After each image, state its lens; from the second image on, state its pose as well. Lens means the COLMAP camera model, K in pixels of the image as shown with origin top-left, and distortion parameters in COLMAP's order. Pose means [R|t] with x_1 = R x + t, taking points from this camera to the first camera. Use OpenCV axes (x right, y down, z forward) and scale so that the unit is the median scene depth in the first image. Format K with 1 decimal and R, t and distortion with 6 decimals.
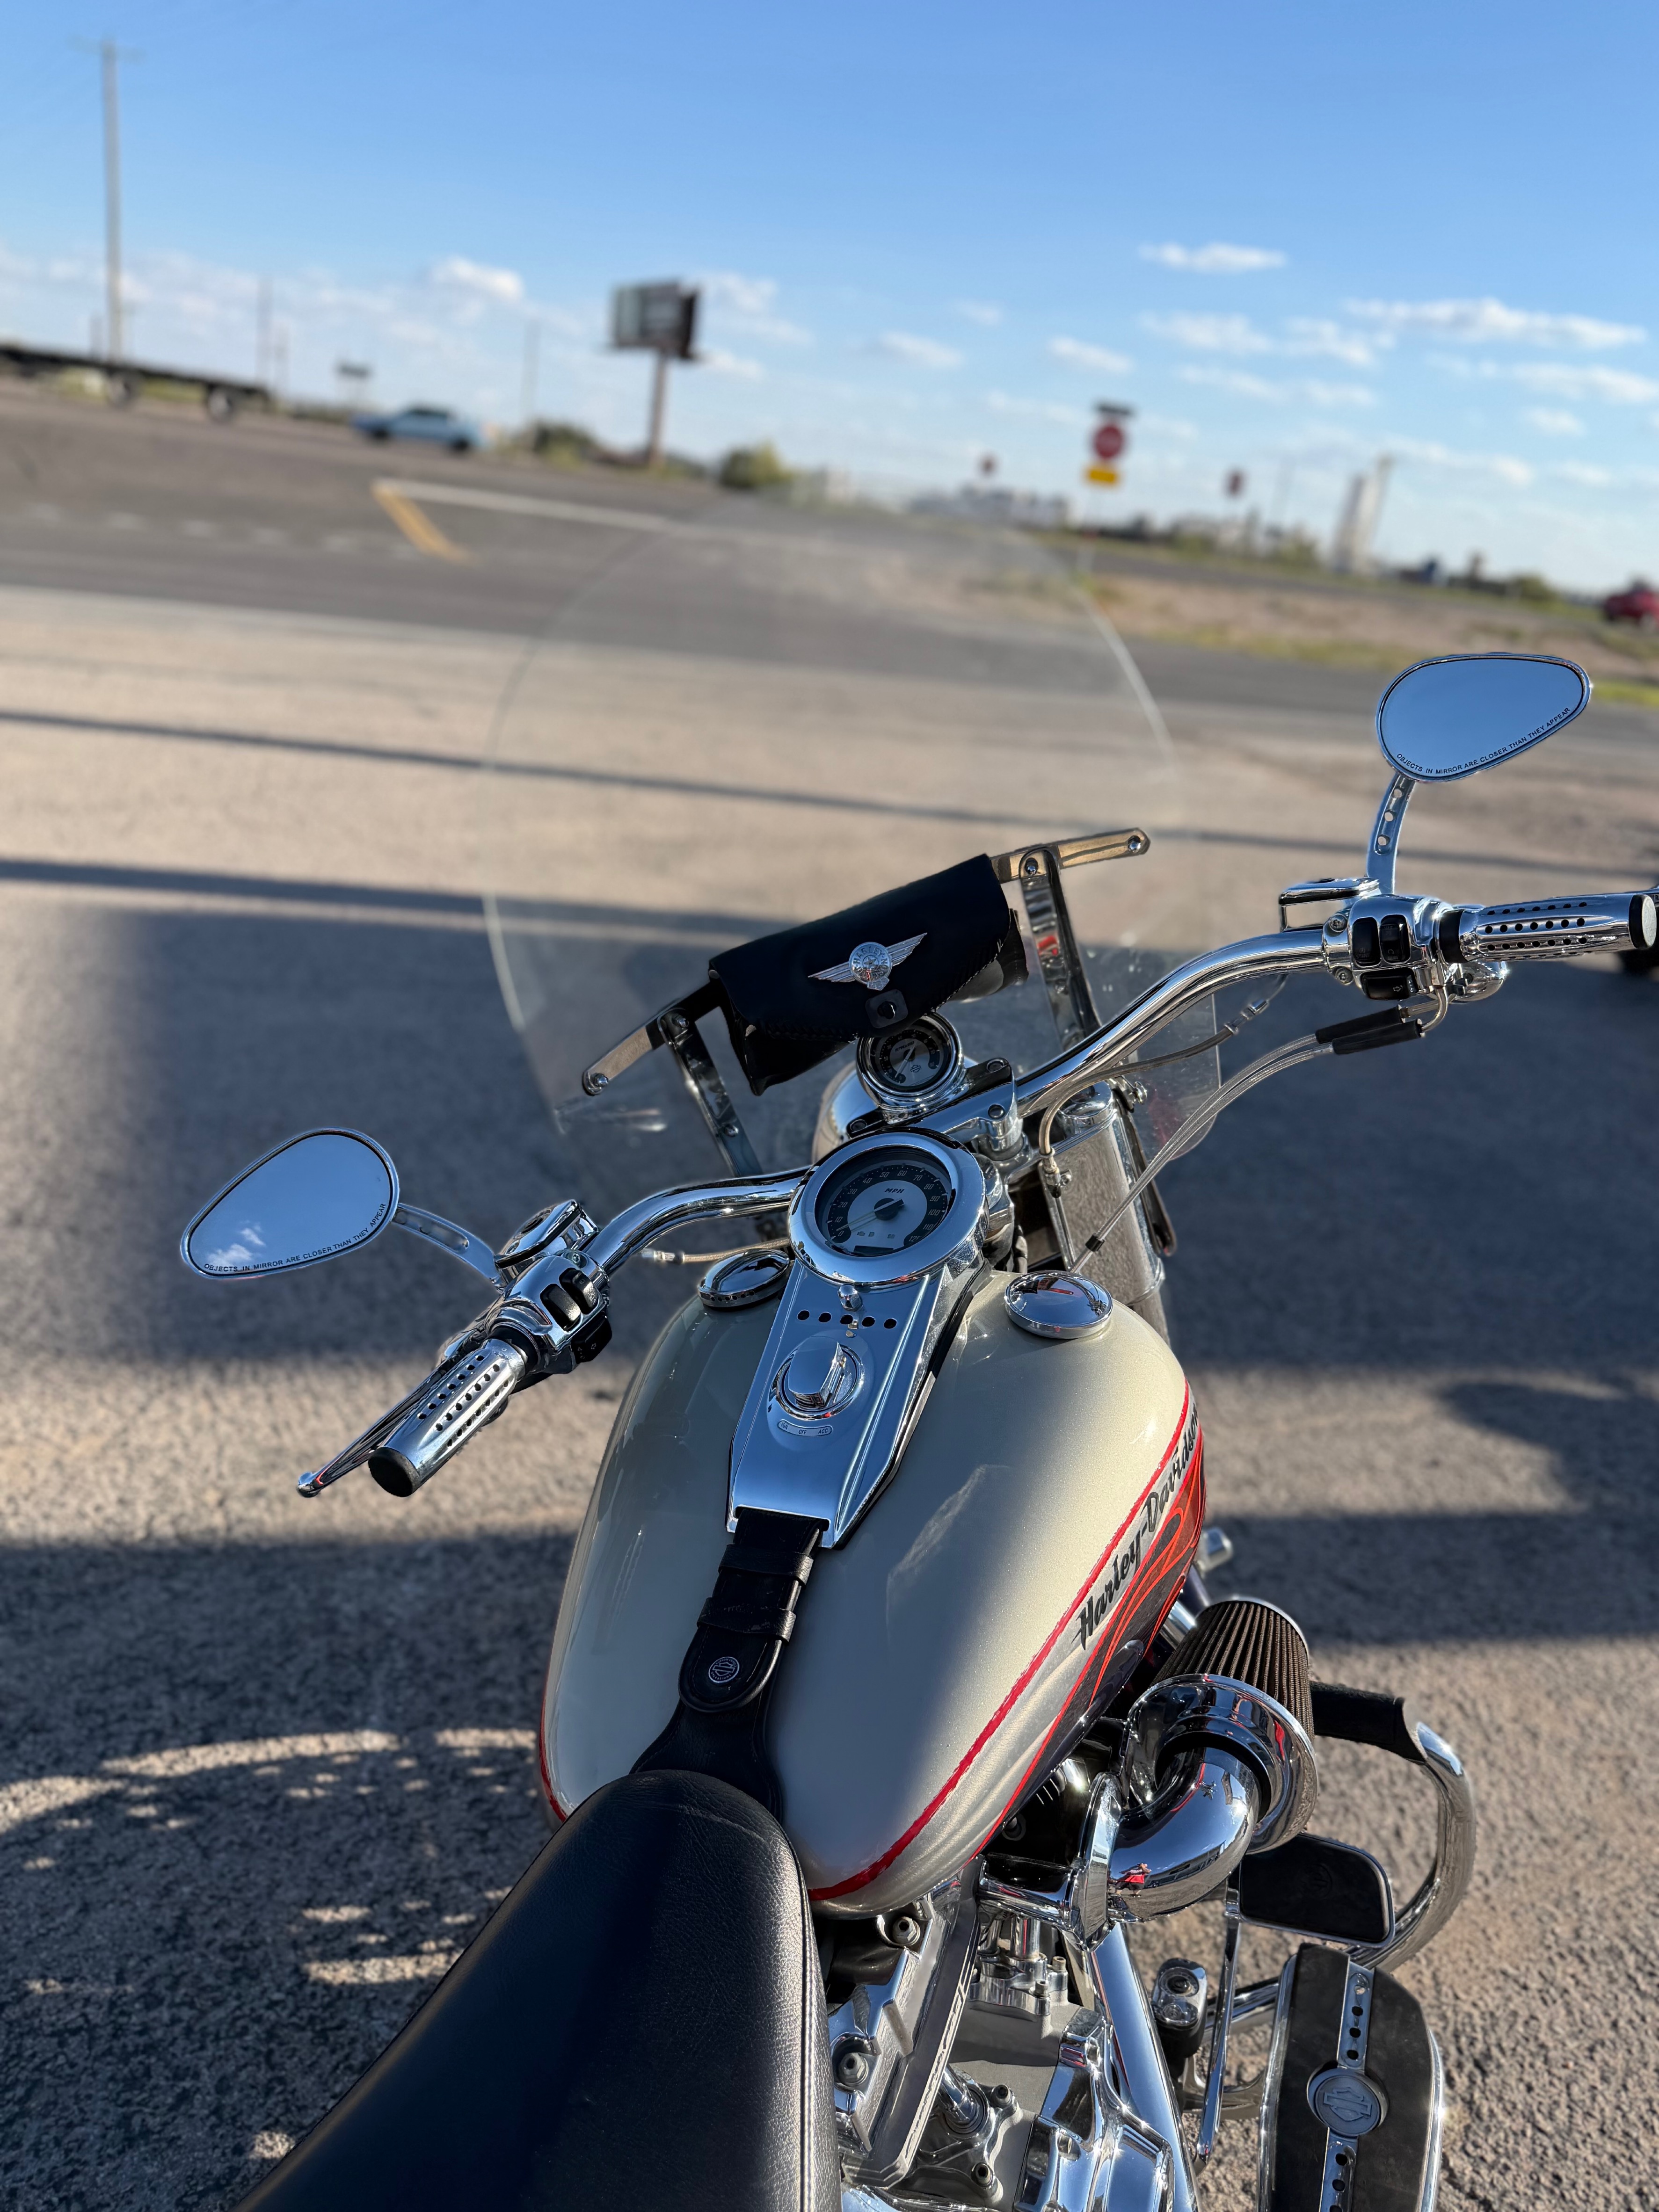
lens RADIAL K [[1633.1, 0, 832.7], [0, 1633.1, 1091.9], [0, 0, 1]] dist [0.017899, -0.023673]
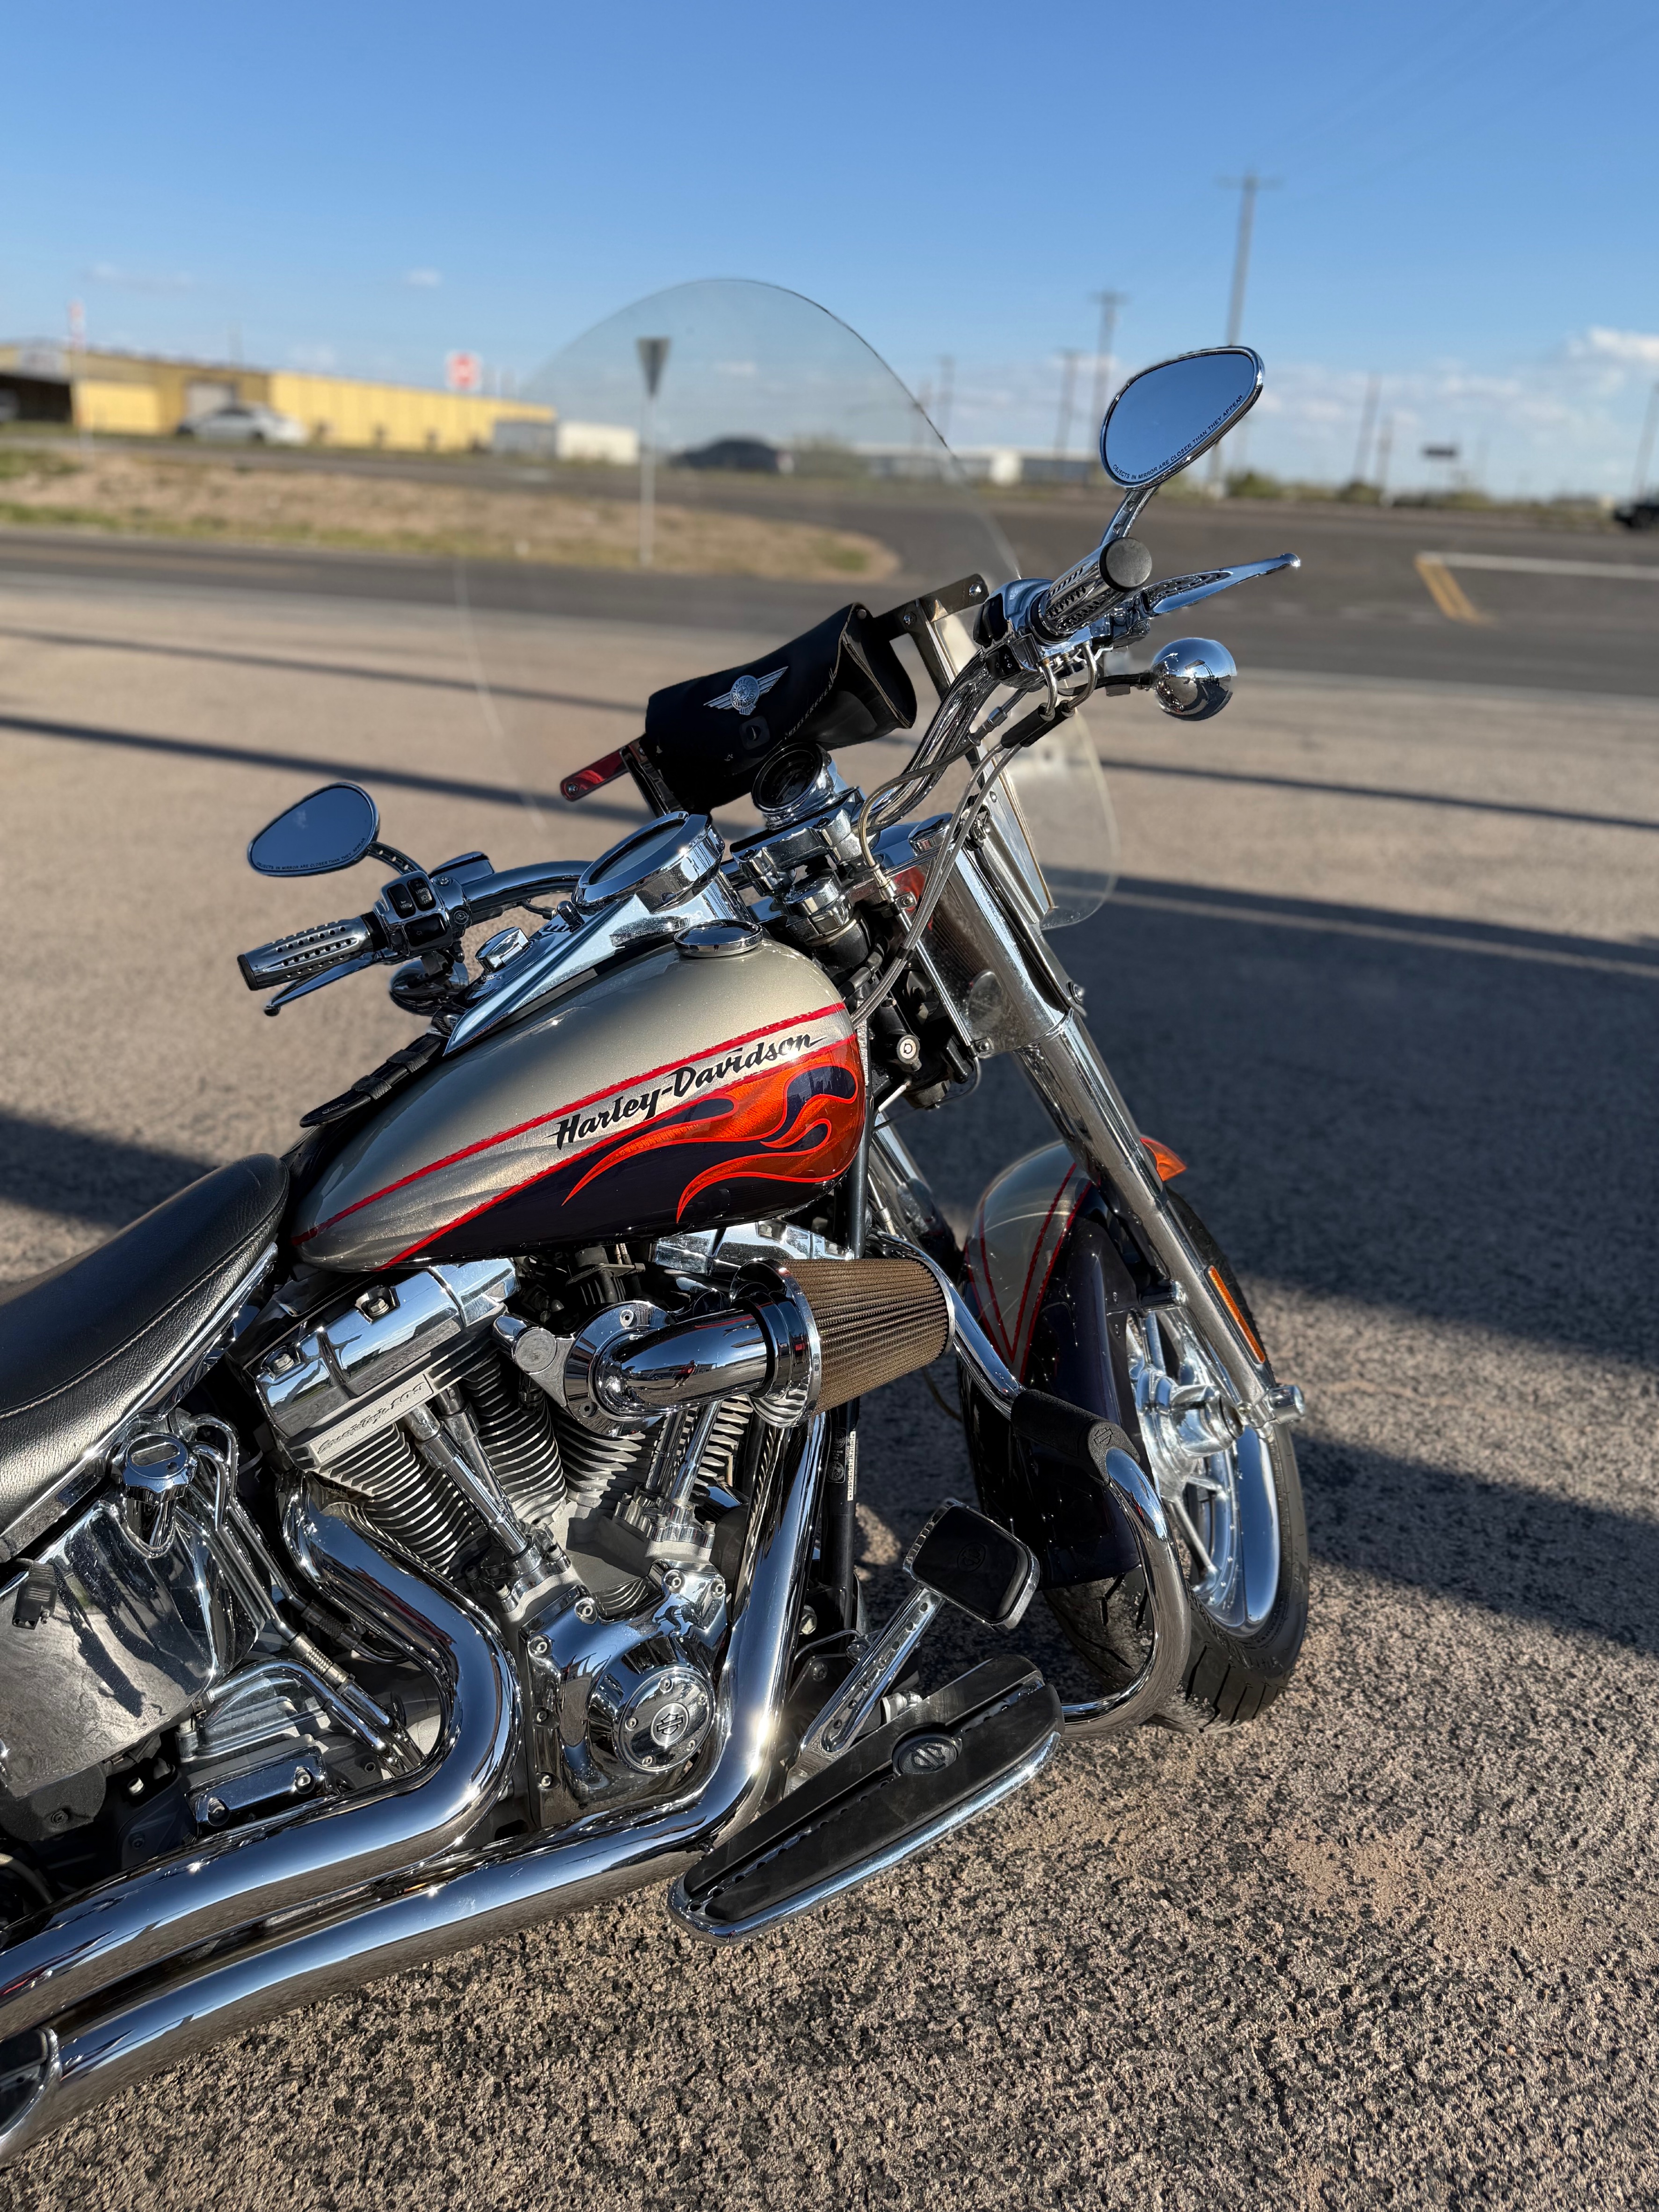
lens RADIAL K [[1633.1, 0, 822.6], [0, 1633.1, 1094.2], [0, 0, 1]] dist [0.017899, -0.023673]
pose [[0.812389, 0.117668, -0.571120, 0.515668], [-0.145079, 0.989417, -0.002517, 0.135364], [0.564780, 0.084902, 0.820863, 0.044869]]
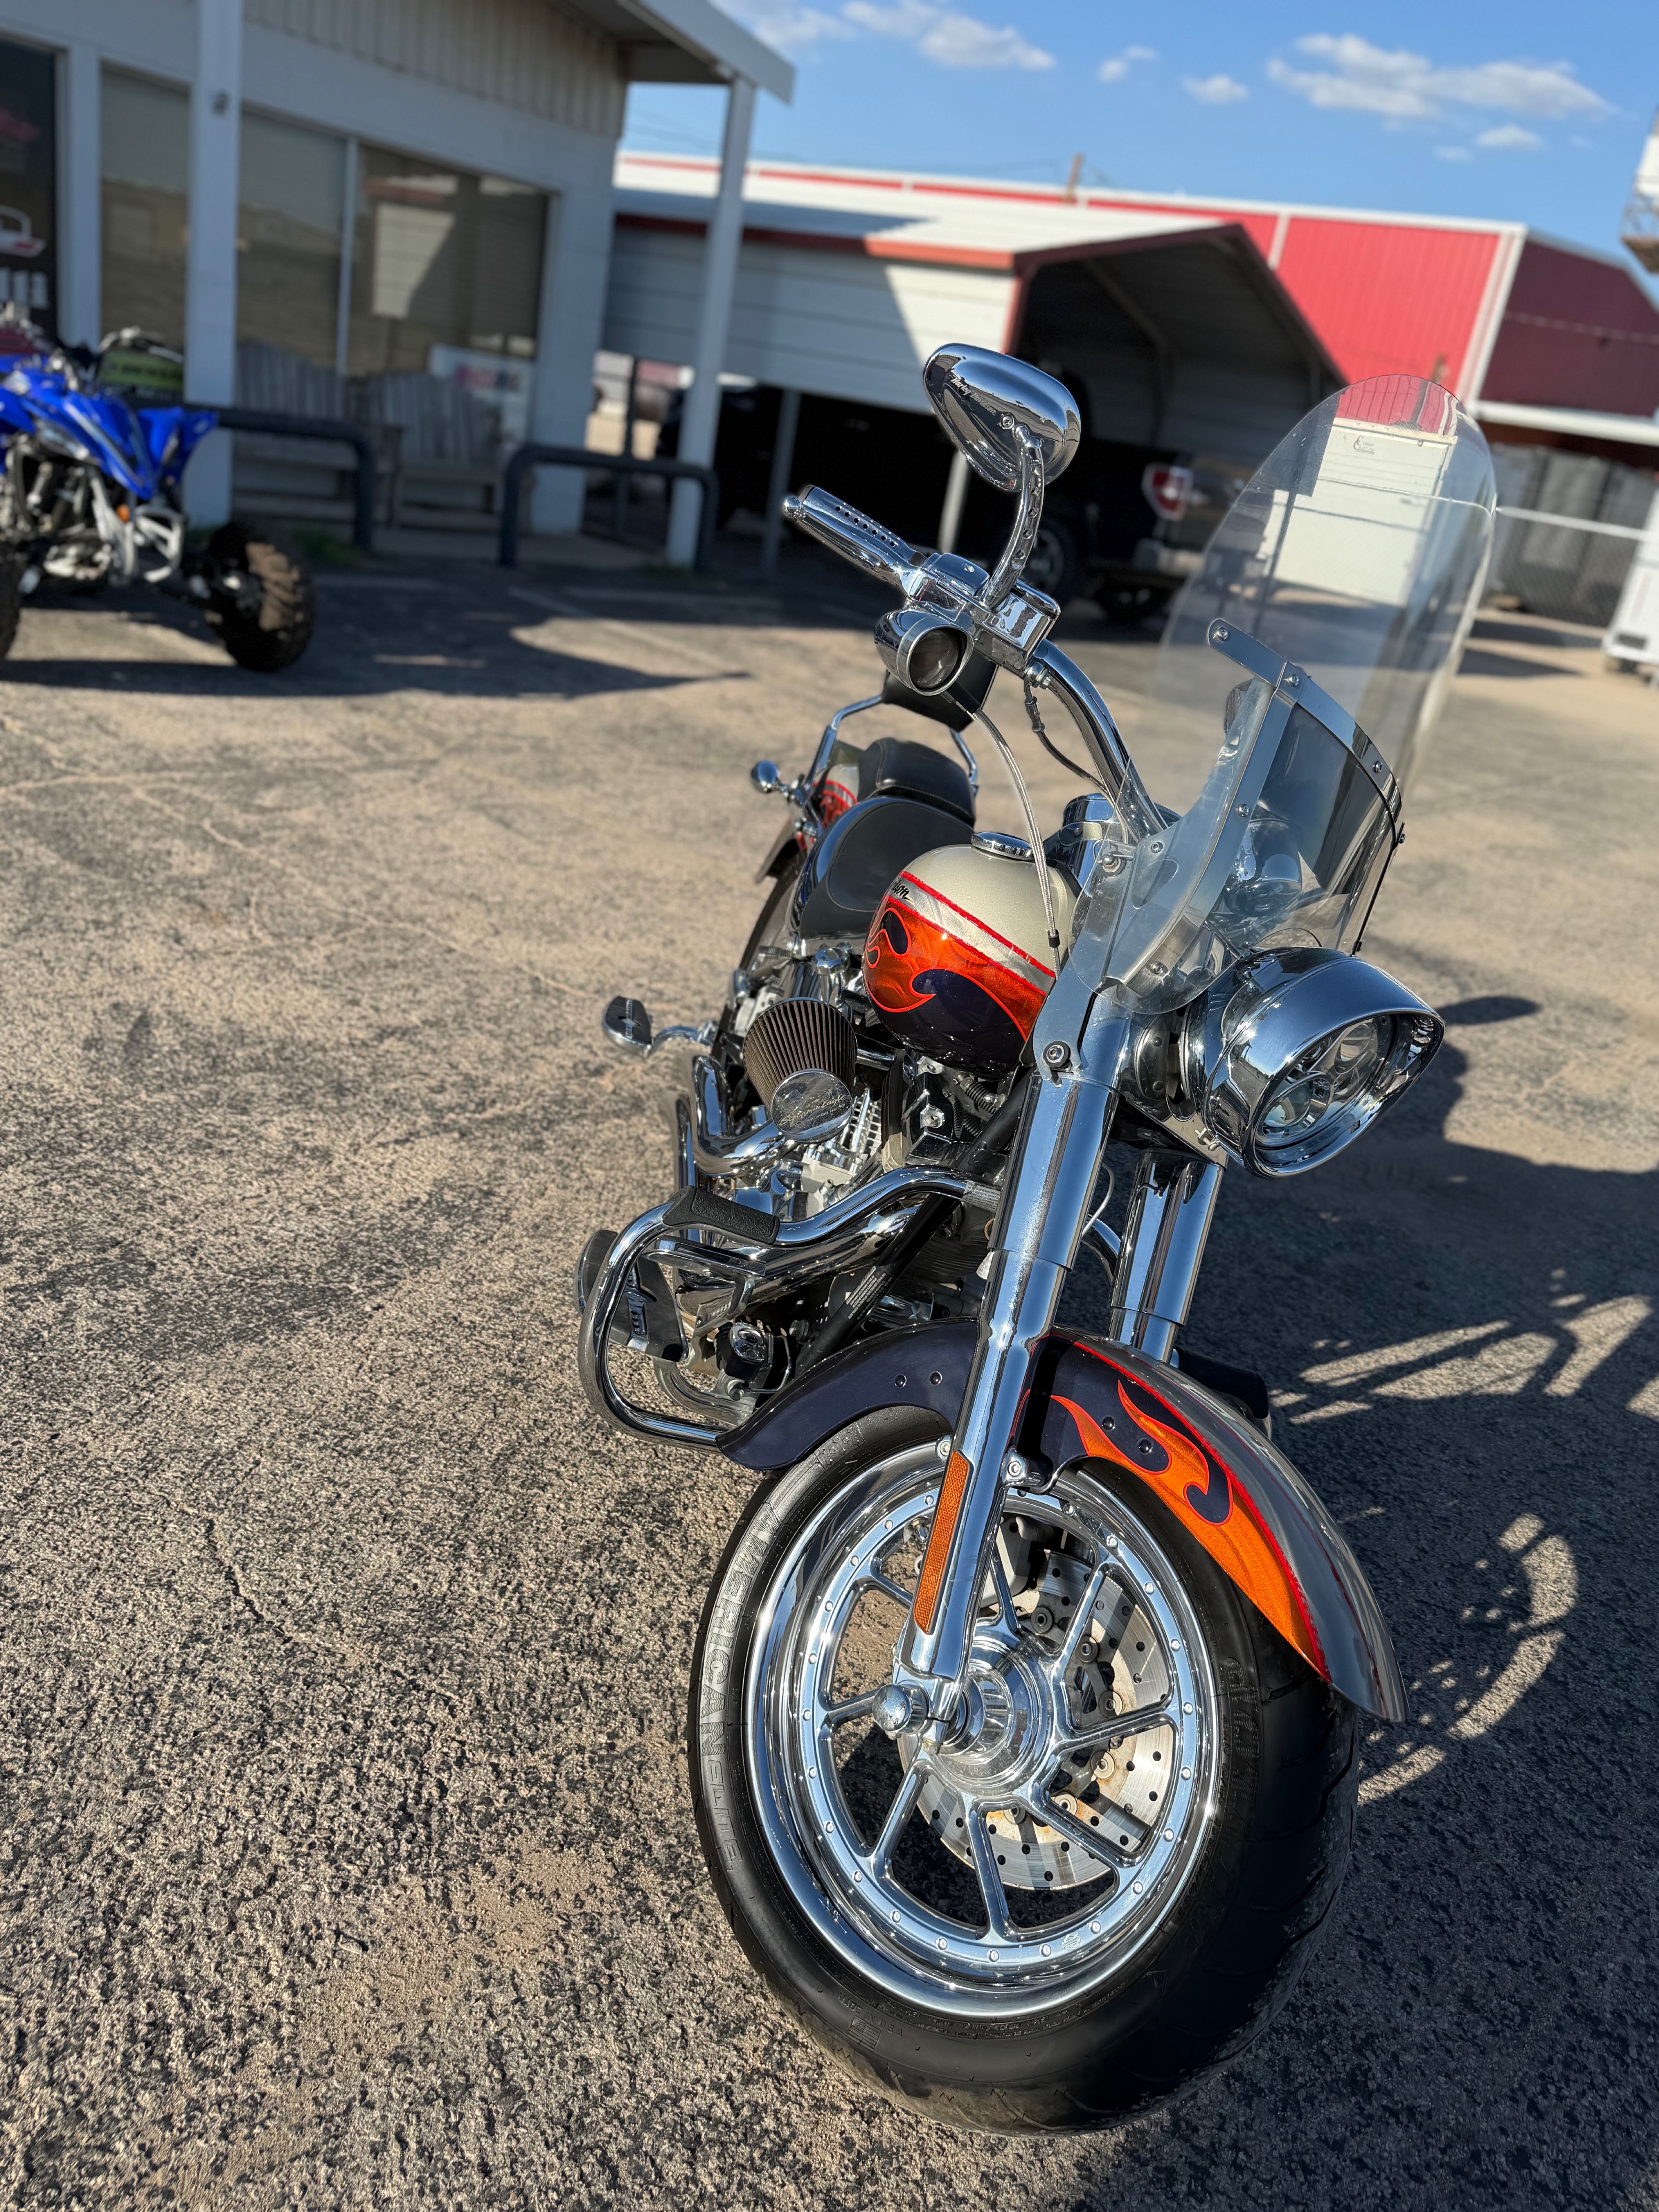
lens RADIAL K [[1633.1, 0, 821.5], [0, 1633.1, 1069.7], [0, 0, 1]] dist [0.017899, -0.023673]
pose [[-0.834447, -0.081343, -0.545051, 0.648559], [-0.431691, 0.711264, 0.554749, -0.293039], [0.342551, 0.698202, -0.628628, 1.197055]]
